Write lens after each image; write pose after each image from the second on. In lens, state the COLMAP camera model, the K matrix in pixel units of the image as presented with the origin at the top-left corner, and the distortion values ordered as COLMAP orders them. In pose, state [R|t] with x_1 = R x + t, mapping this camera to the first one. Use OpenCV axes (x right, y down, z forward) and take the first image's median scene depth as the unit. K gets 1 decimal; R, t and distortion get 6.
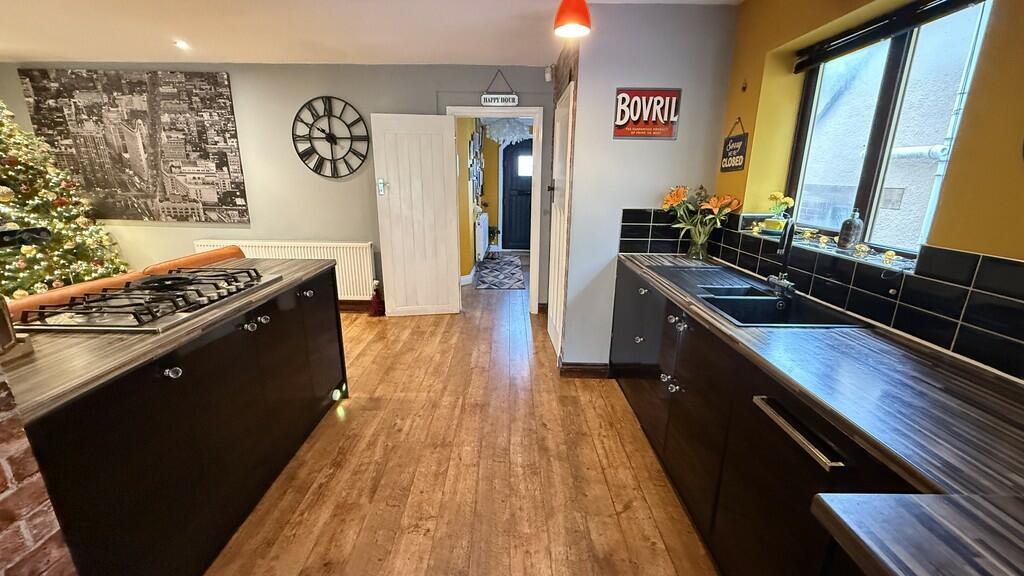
lens RADIAL K [[408.6, 0, 509.7], [0, 408.6, 287.2], [0, 0, 1]] dist [-0.000557, -0.000109]
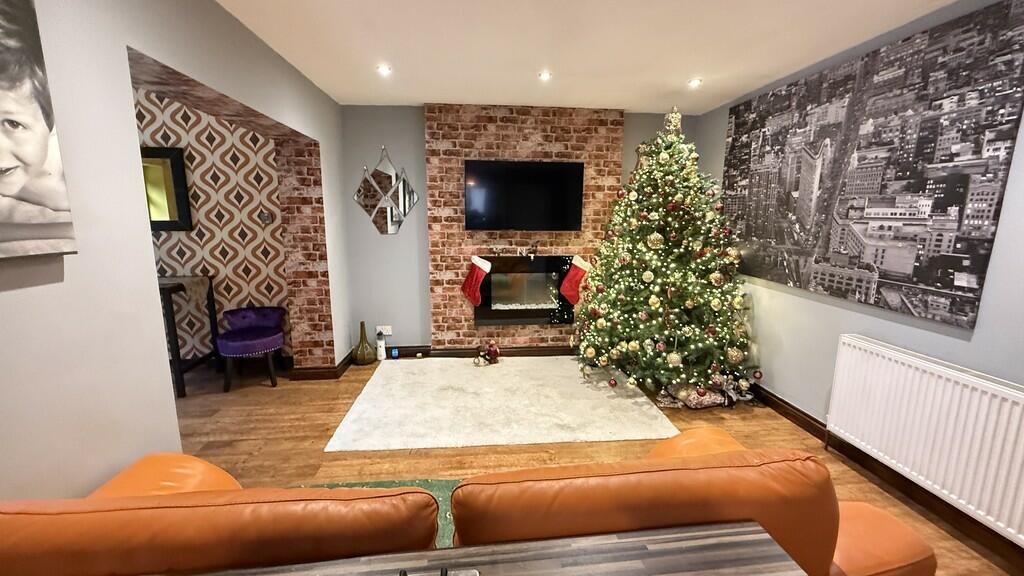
lens RADIAL K [[408.6, 0, 509.7], [0, 408.6, 287.2], [0, 0, 1]] dist [-0.000557, -0.000109]
pose [[0.109364, 0.163138, -0.980523, -0.283115], [-0.264093, 0.955756, 0.129561, -0.133265], [0.958277, 0.244780, 0.147609, 0.472473]]
